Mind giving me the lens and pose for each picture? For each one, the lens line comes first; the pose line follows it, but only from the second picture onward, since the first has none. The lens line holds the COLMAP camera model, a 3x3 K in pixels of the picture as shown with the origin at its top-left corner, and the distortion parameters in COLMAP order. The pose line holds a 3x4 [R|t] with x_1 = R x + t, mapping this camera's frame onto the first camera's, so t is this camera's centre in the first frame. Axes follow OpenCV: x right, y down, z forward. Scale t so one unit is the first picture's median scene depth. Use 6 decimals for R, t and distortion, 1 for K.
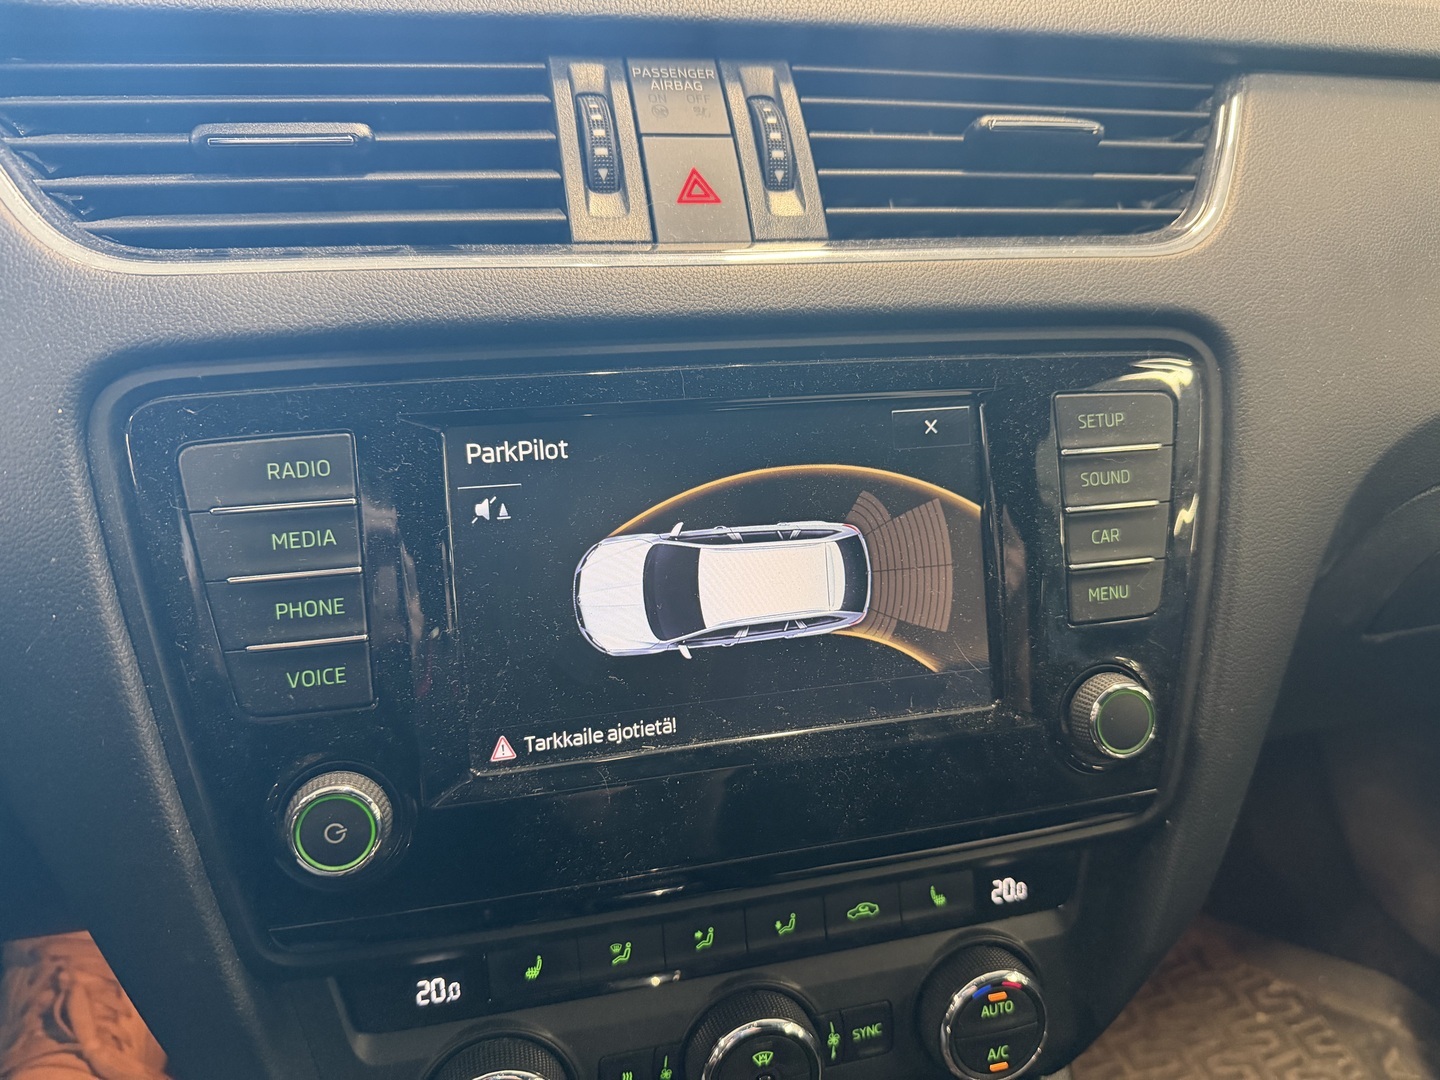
lens RADIAL K [[1000.5, 0, 720.0], [0, 1000.5, 540.0], [0, 0, 1]] dist [-0.003209, 0.000801]
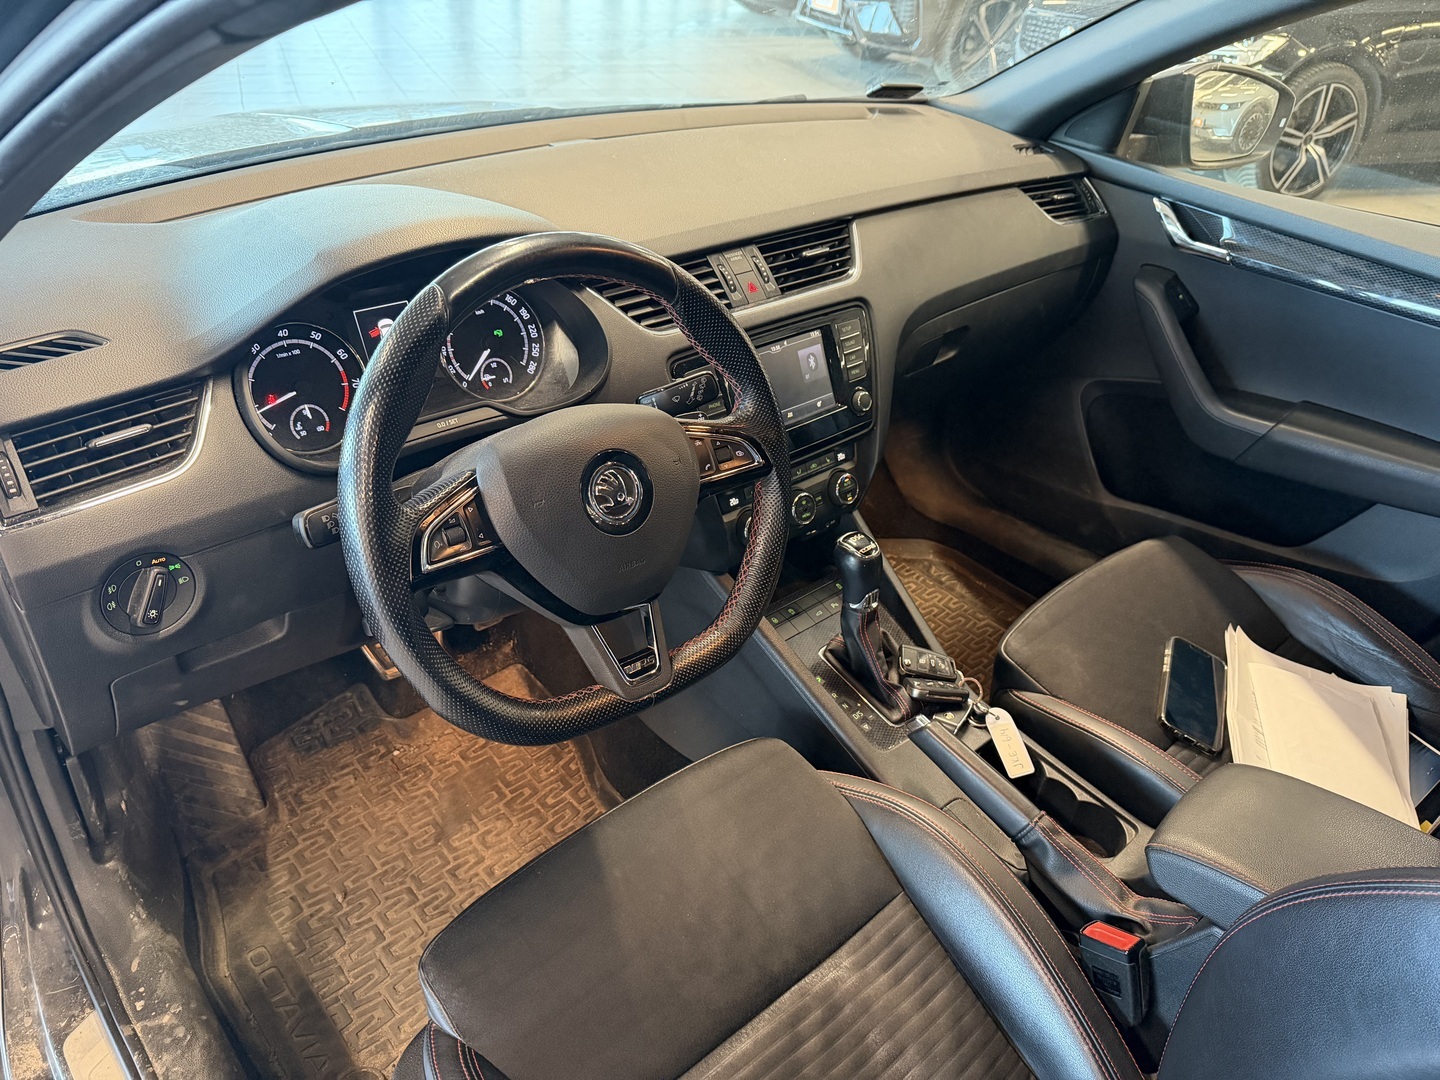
lens RADIAL K [[1023.8, 0, 720.0], [0, 1023.8, 540.0], [0, 0, 1]] dist [-0.005757, -0.006489]
pose [[0.886124, -0.246468, 0.392476, -1.810857], [0.186925, 0.964995, 0.183966, -0.148177], [-0.424079, -0.089653, 0.901177, -2.448725]]
